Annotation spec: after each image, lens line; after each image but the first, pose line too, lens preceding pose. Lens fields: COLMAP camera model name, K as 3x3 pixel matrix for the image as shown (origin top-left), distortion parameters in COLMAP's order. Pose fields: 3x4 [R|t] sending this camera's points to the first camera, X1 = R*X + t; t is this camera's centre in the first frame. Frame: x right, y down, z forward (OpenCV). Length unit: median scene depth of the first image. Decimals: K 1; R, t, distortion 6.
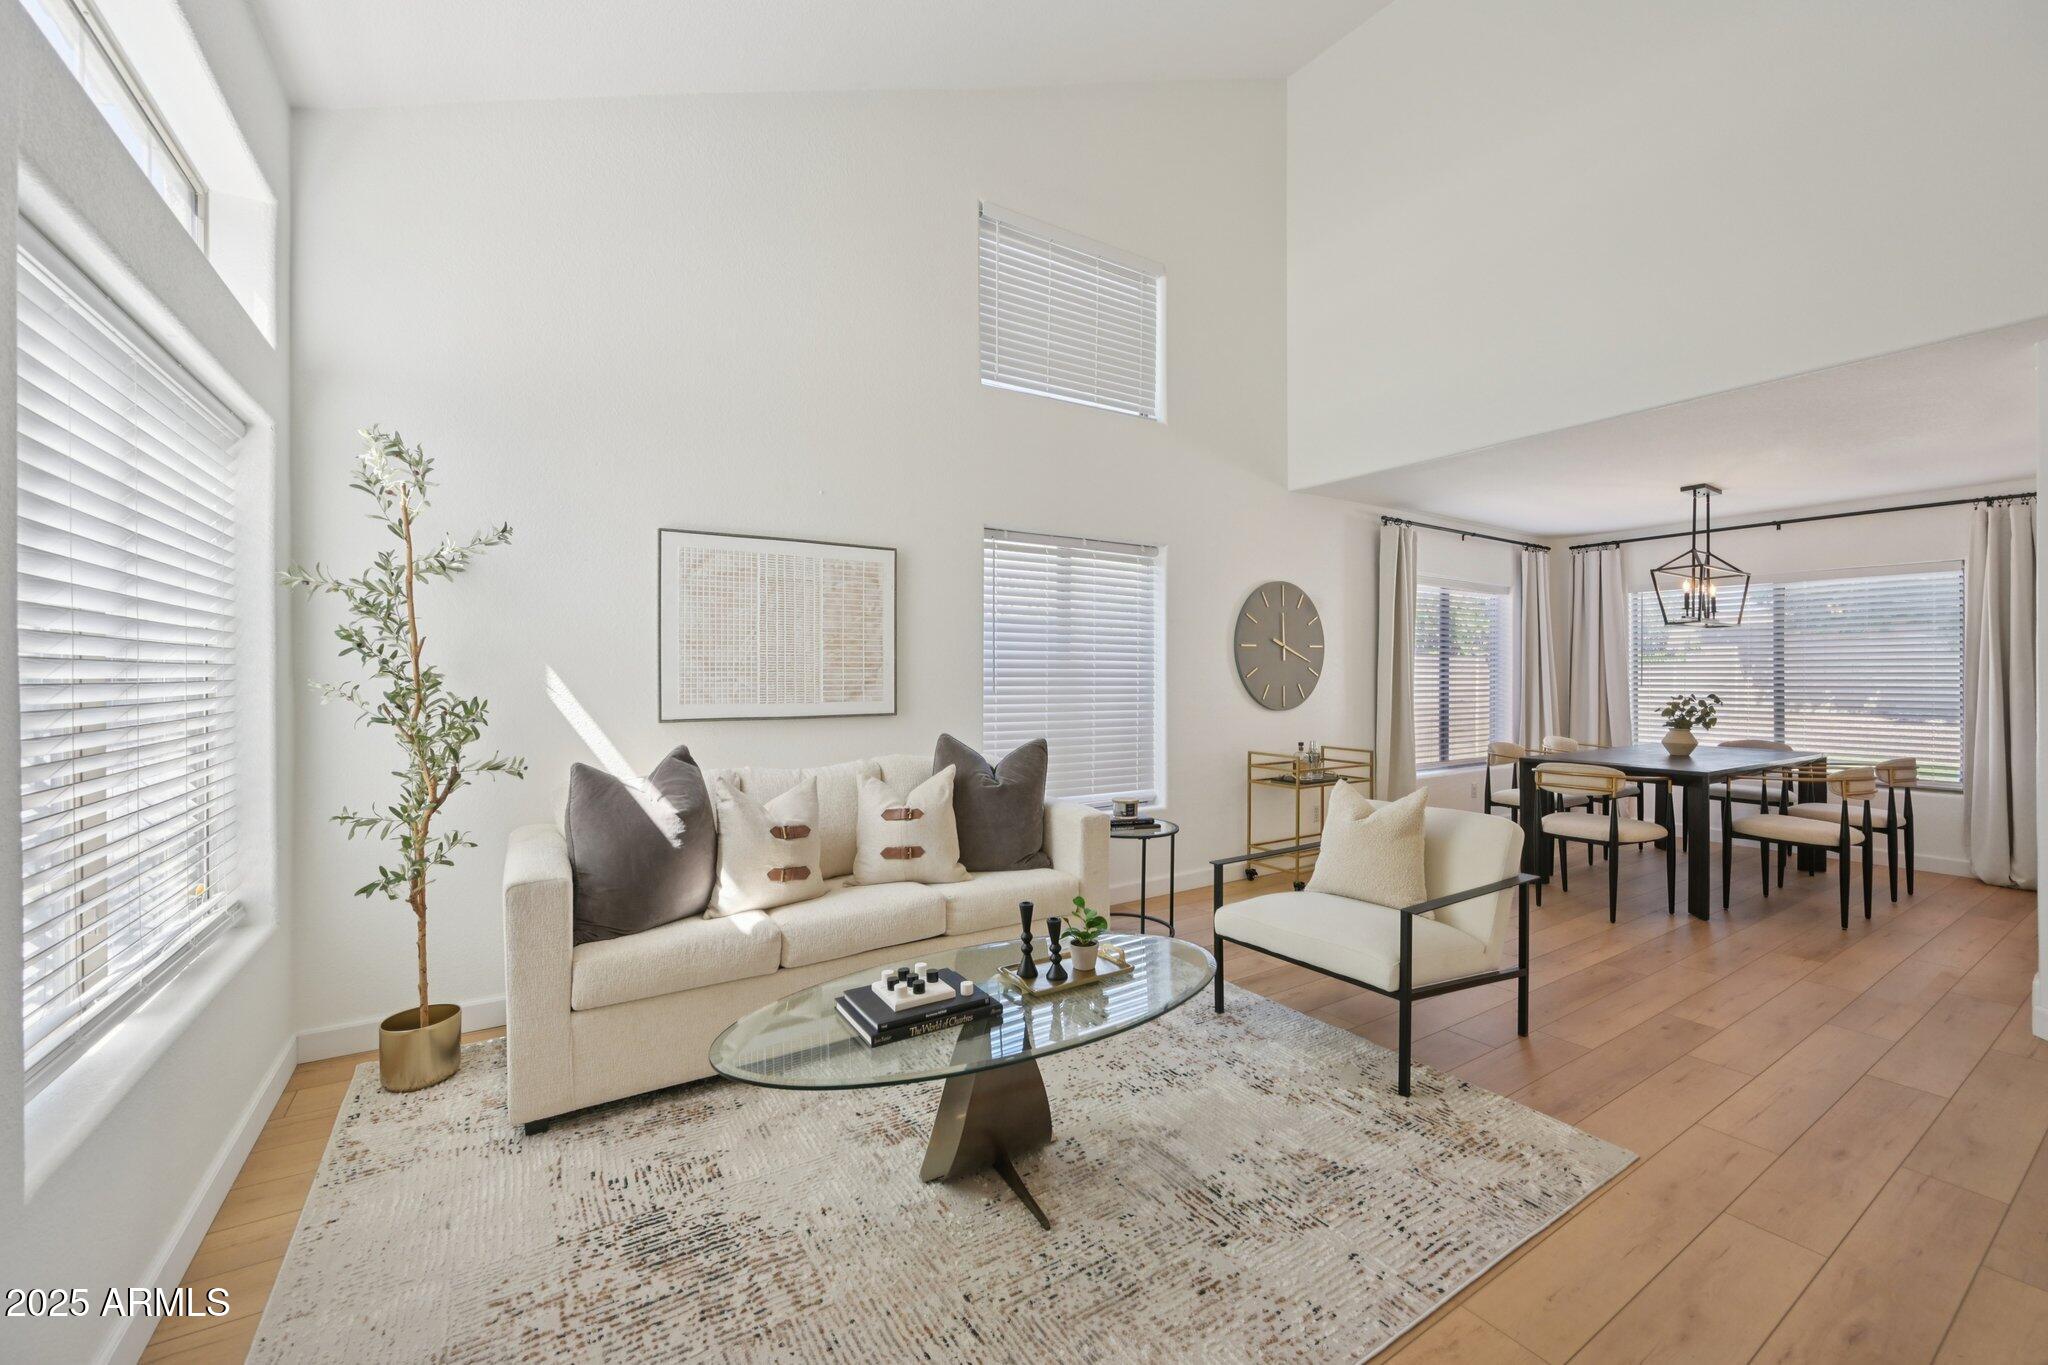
lens RADIAL K [[803.5, 0, 1022.3], [0, 803.5, 676.9], [0, 0, 1]] dist [-0.000284, 0.000086]
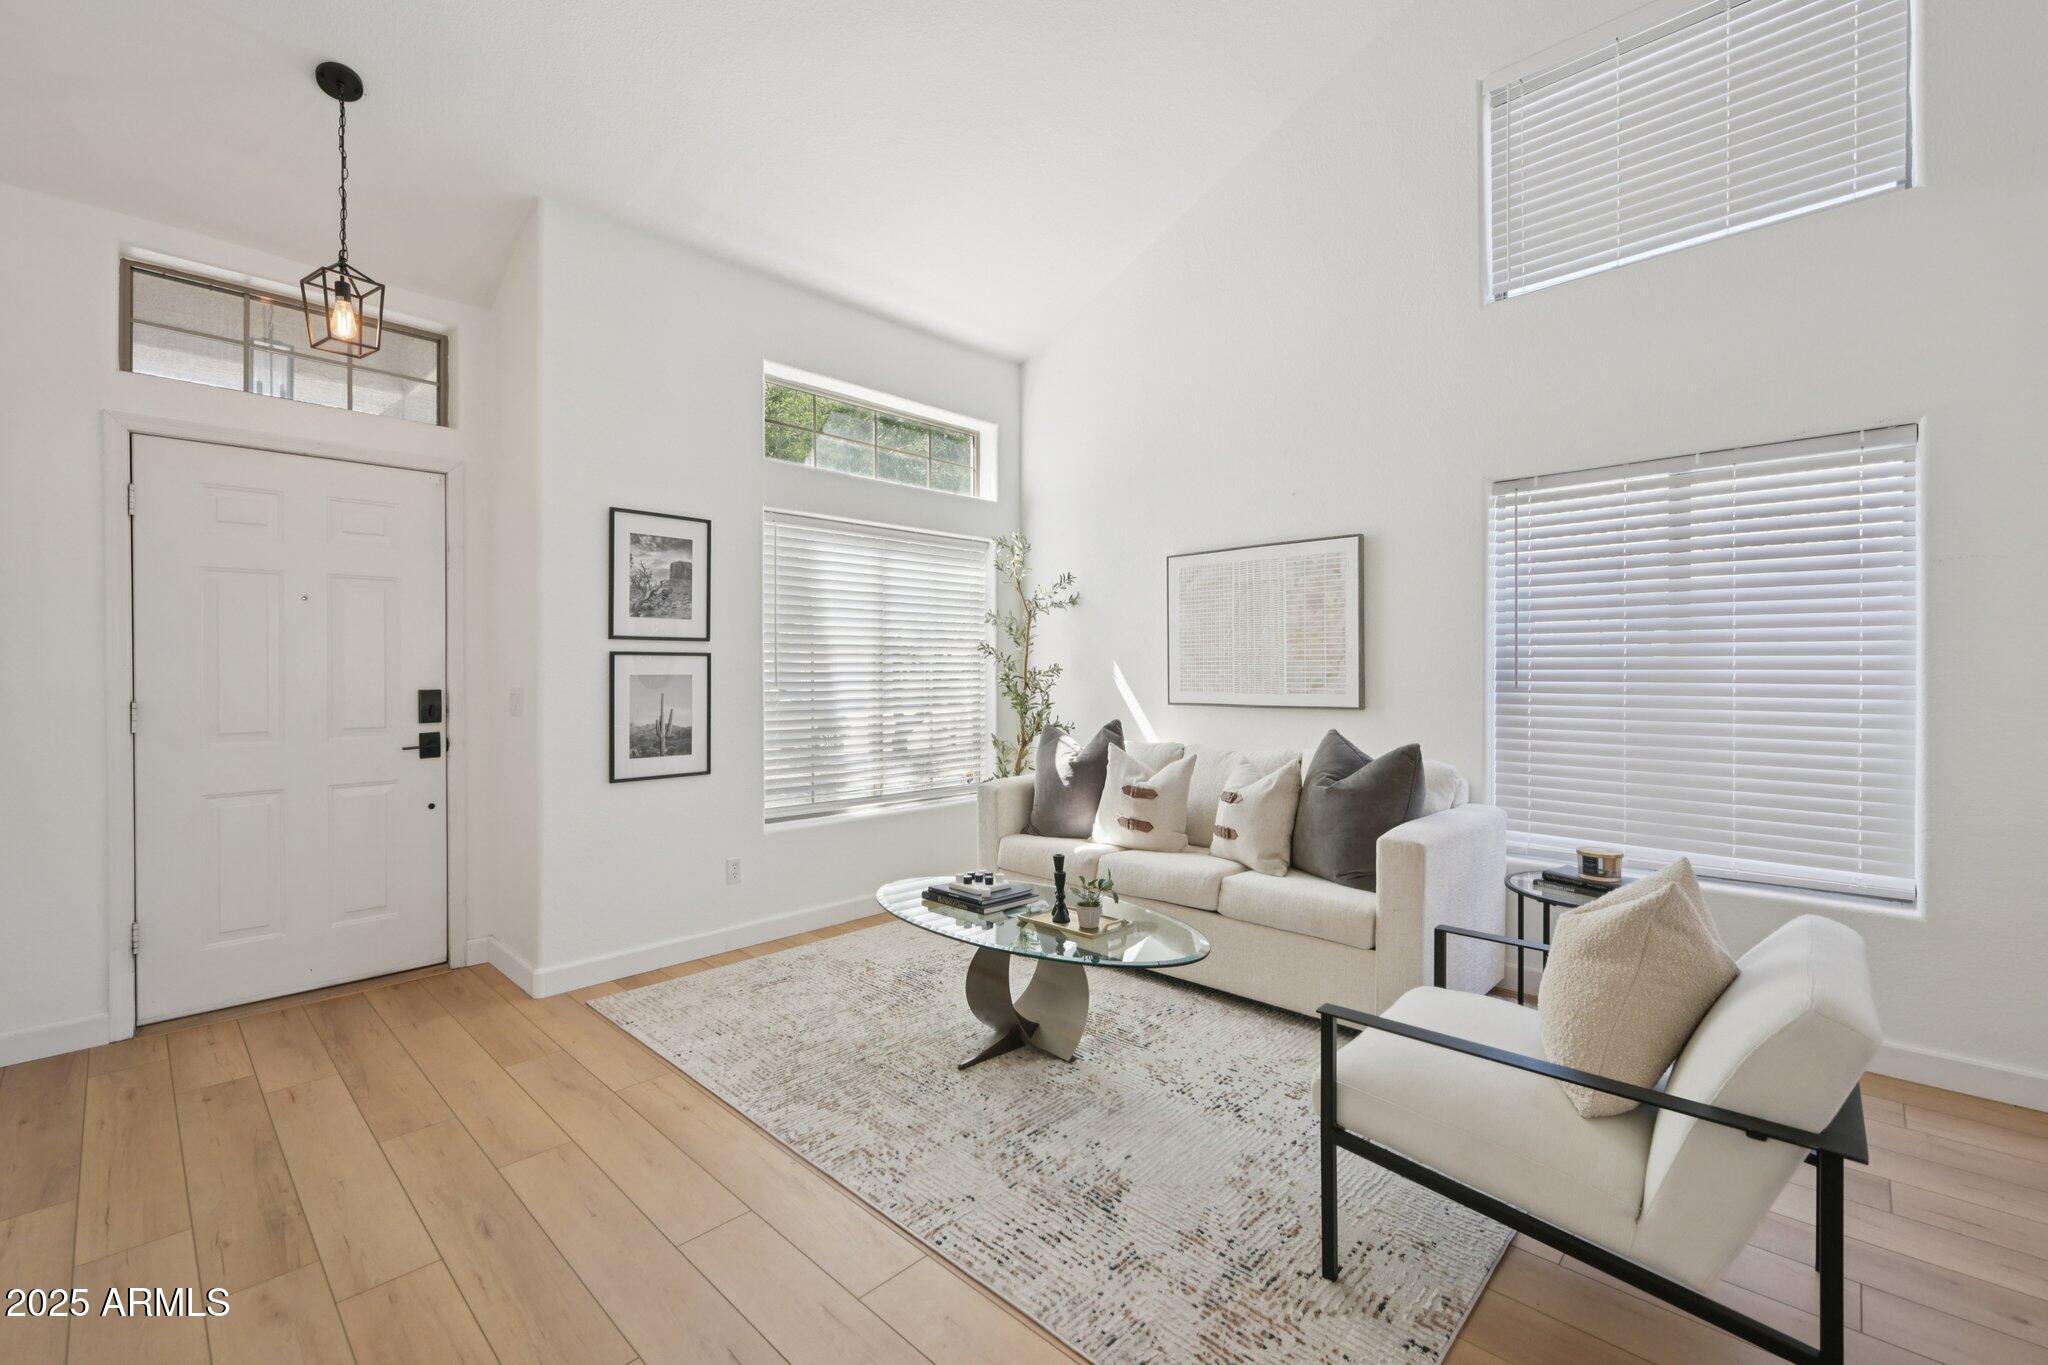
lens RADIAL K [[875.9, 0, 1027.9], [0, 875.9, 674.3], [0, 0, 1]] dist [0.002038, 0.000360]
pose [[0.235453, 0.002132, -0.971883, 1.019296], [-0.001785, 0.999997, 0.001761, 0.006091], [0.971884, 0.001321, 0.235457, 0.511851]]
